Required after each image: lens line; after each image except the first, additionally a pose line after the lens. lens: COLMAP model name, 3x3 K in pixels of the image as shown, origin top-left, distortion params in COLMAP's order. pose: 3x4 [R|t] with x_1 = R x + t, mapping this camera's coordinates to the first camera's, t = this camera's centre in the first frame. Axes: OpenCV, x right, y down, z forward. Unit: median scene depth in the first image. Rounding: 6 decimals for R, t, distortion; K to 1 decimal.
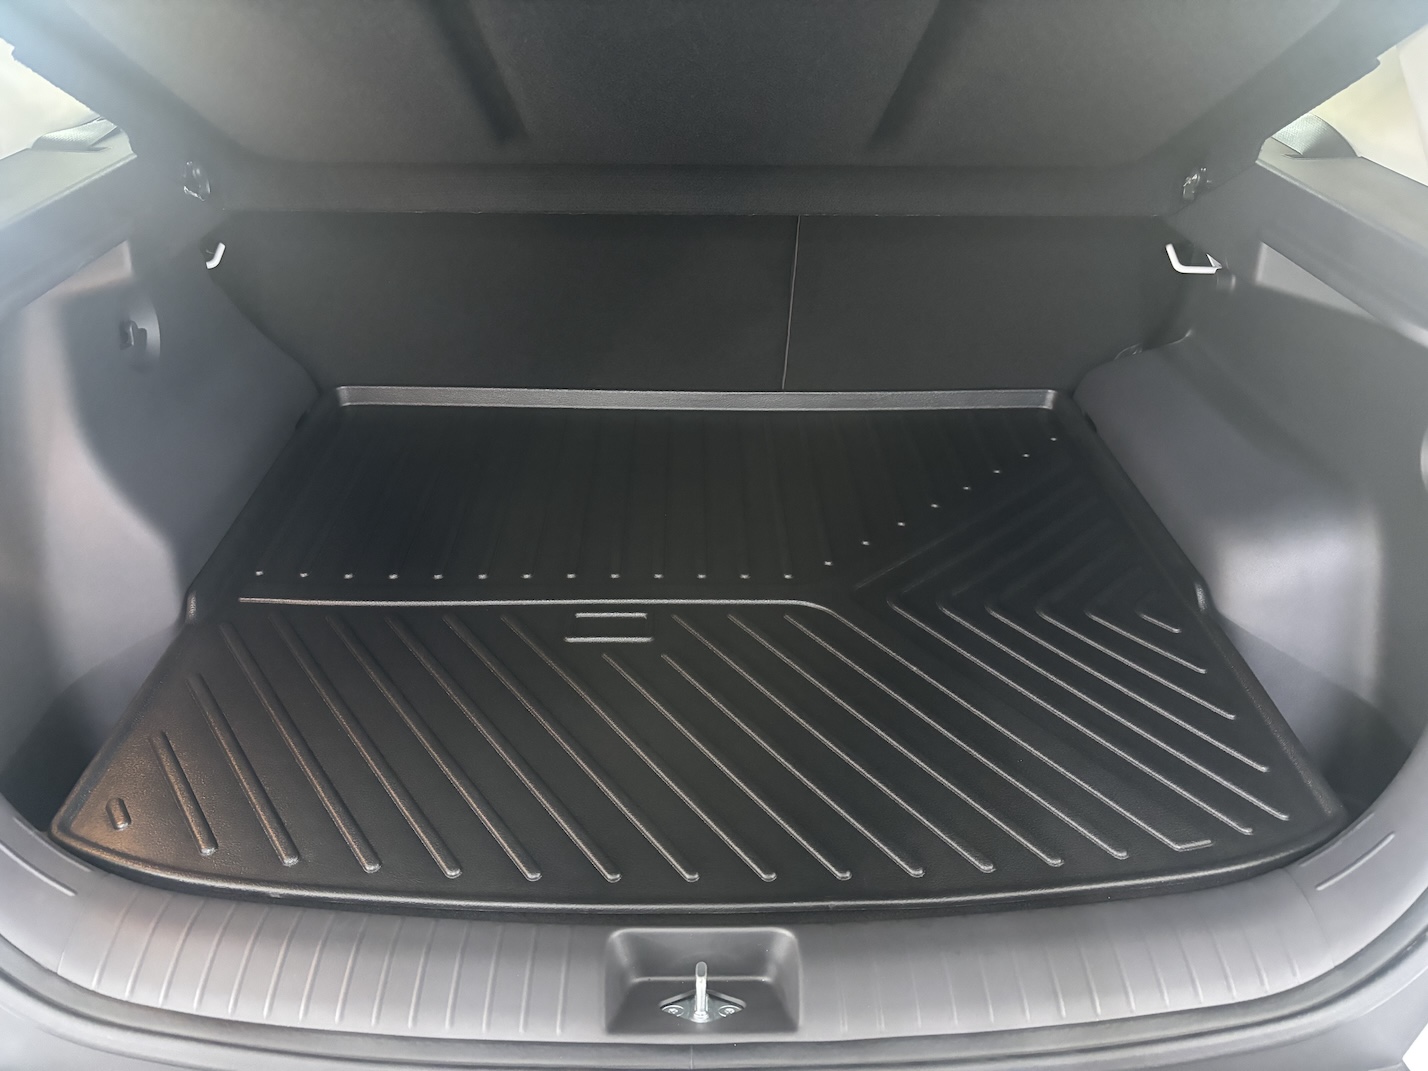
lens RADIAL K [[1082.2, 0, 711.9], [0, 1082.2, 542.7], [0, 0, 1]] dist [0.009830, 0.004542]
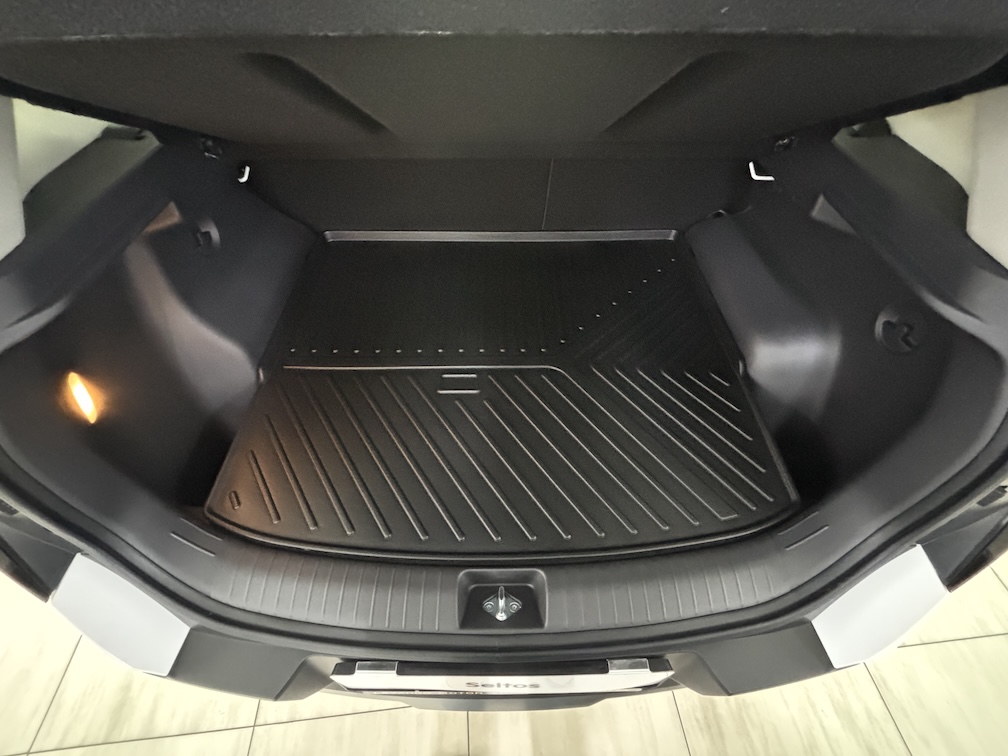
lens RADIAL K [[403.4, 0, 507.4], [0, 403.4, 369.7], [0, 0, 1]] dist [-0.007955, -0.000075]
pose [[0.999961, -0.002710, -0.008389, 0.006814], [0.005433, 0.938855, 0.344270, -0.219549], [0.006943, -0.344302, 0.938833, 0.274805]]
